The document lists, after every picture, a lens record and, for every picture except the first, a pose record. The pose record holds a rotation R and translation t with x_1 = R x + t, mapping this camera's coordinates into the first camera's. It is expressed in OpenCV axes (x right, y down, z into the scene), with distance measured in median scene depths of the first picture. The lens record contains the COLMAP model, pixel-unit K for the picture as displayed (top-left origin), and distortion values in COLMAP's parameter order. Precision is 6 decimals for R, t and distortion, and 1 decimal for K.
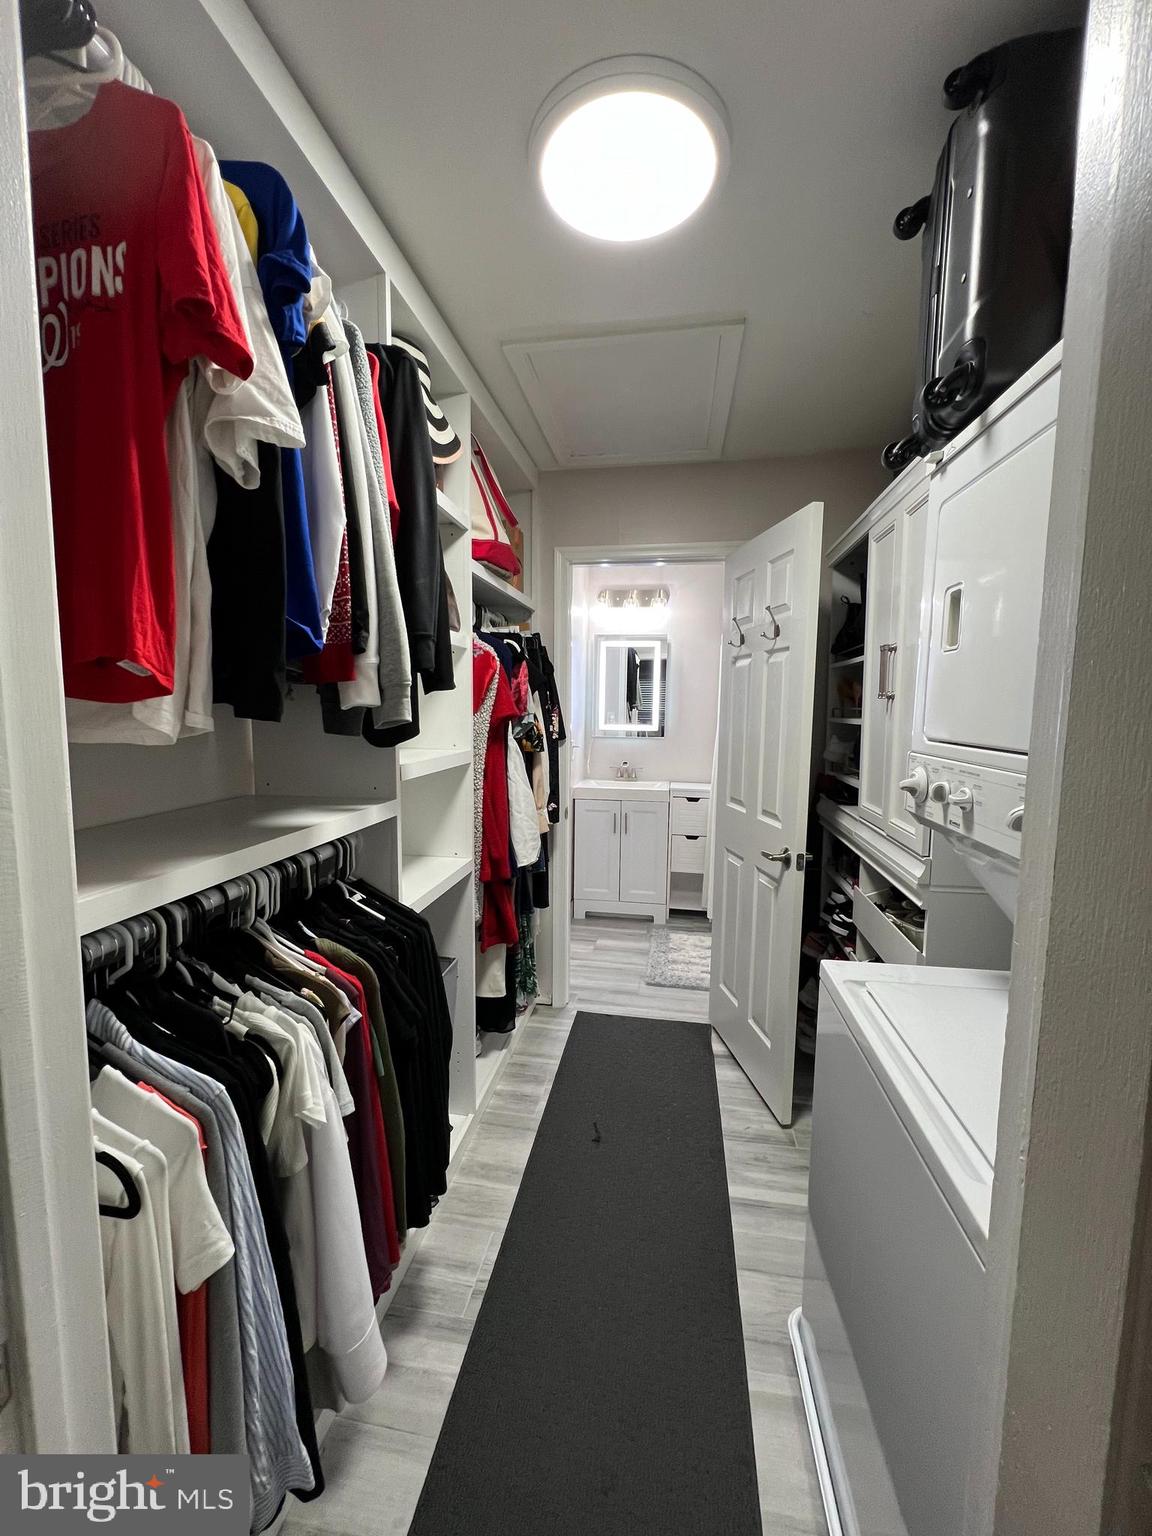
lens RADIAL K [[614.7, 0, 573.3], [0, 614.7, 768.5], [0, 0, 1]] dist [-0.000716, 0.000597]
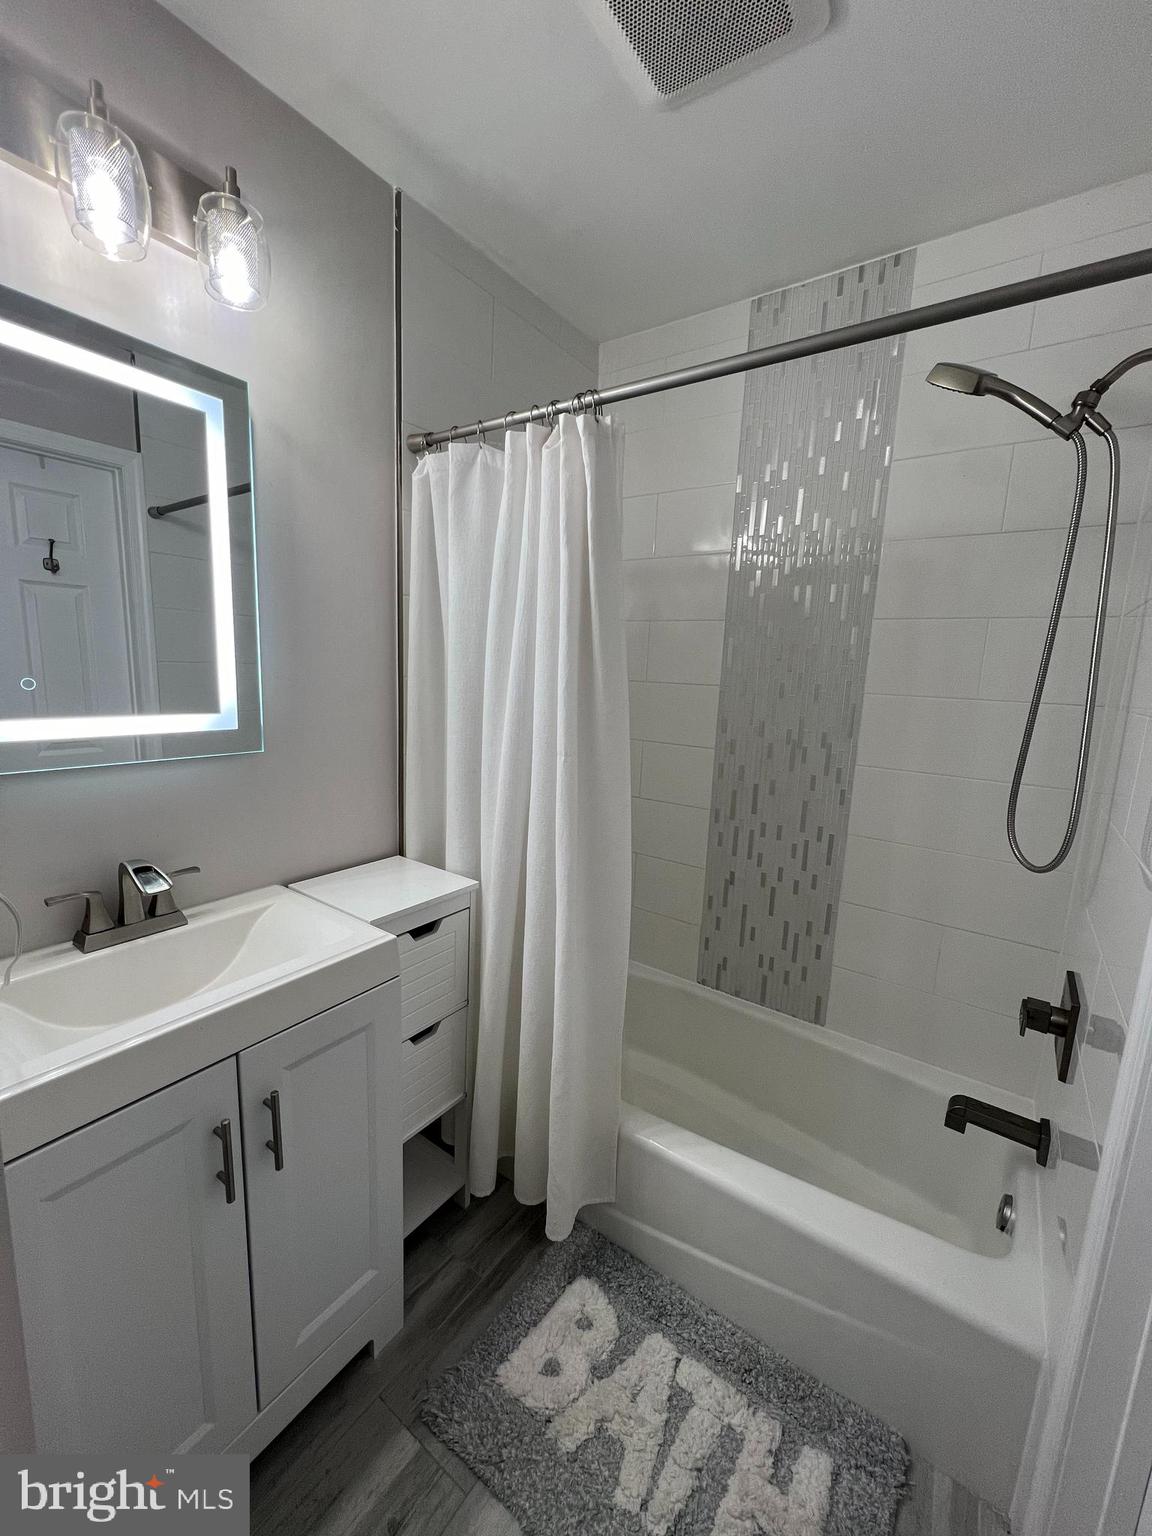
lens RADIAL K [[614.7, 0, 573.3], [0, 614.7, 768.5], [0, 0, 1]] dist [-0.000716, 0.000597]
pose [[0.428082, -0.144424, 0.892125, -0.059239], [0.053636, 0.989468, 0.134445, -0.078542], [-0.902147, -0.009703, 0.431320, 0.778764]]
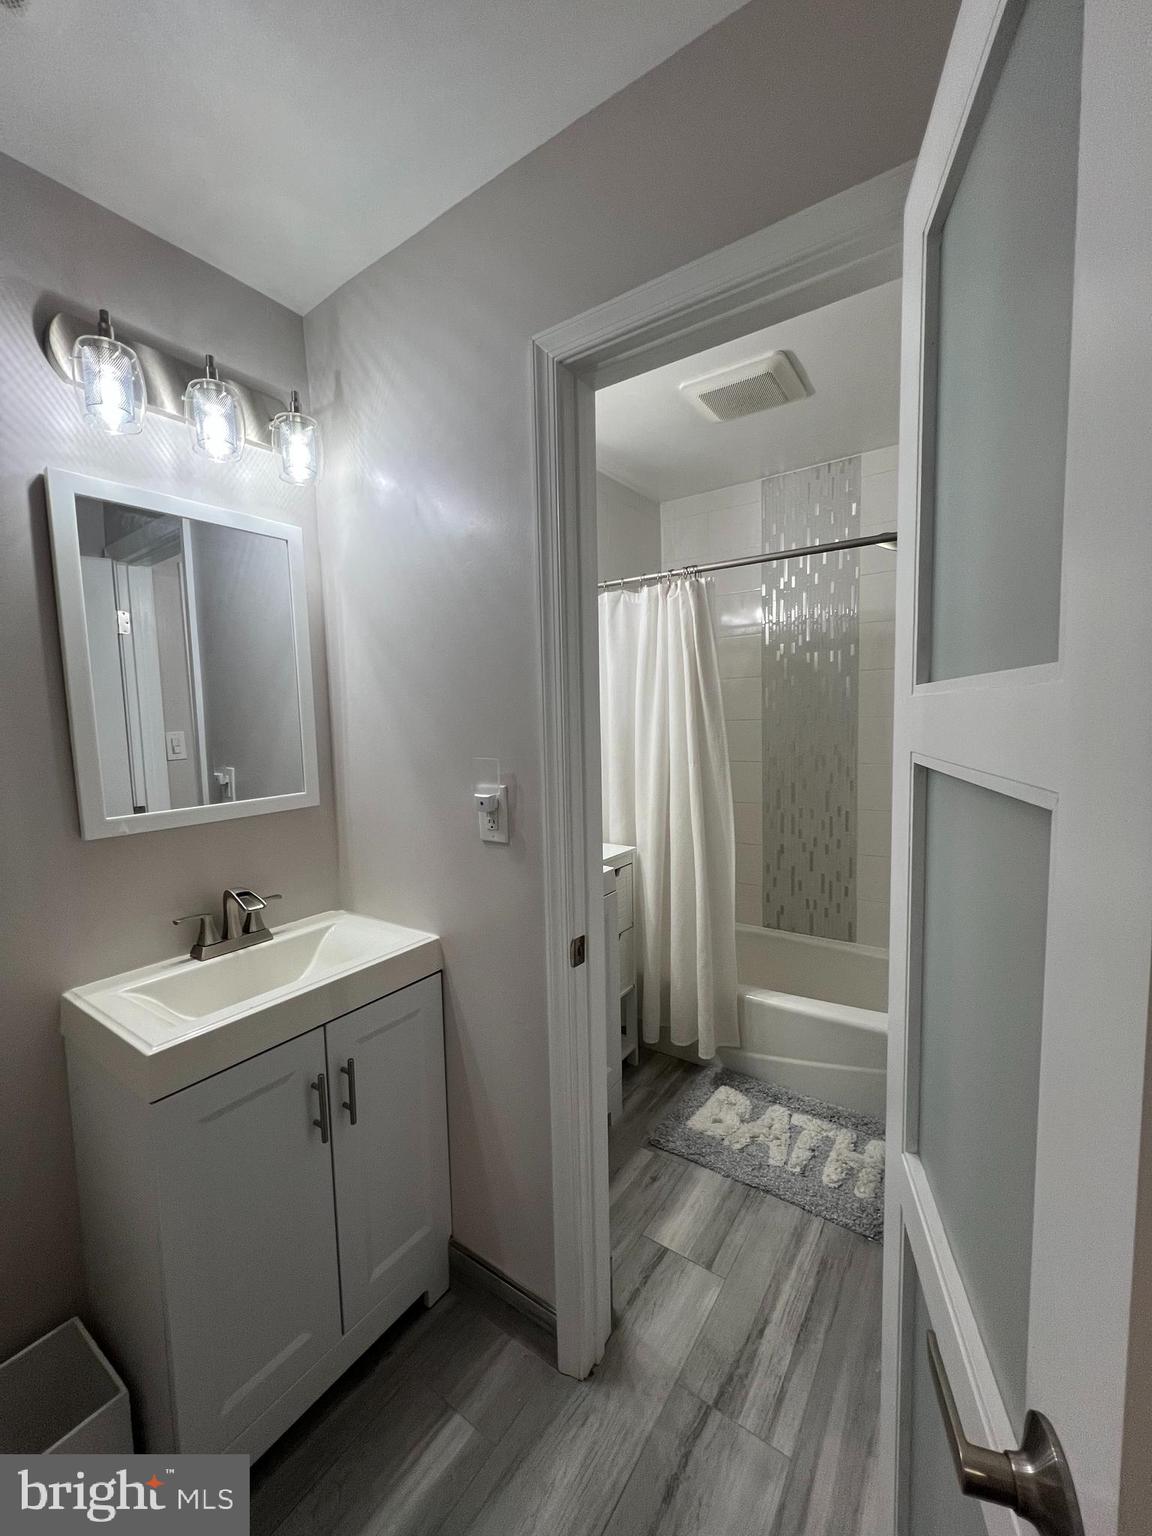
lens RADIAL K [[614.7, 0, 573.3], [0, 614.7, 768.5], [0, 0, 1]] dist [-0.000716, 0.000597]
pose [[0.421748, -0.105384, 0.900568, -0.324027], [0.124759, 0.990520, 0.057484, -0.084274], [-0.898089, 0.088110, 0.430897, 0.776492]]
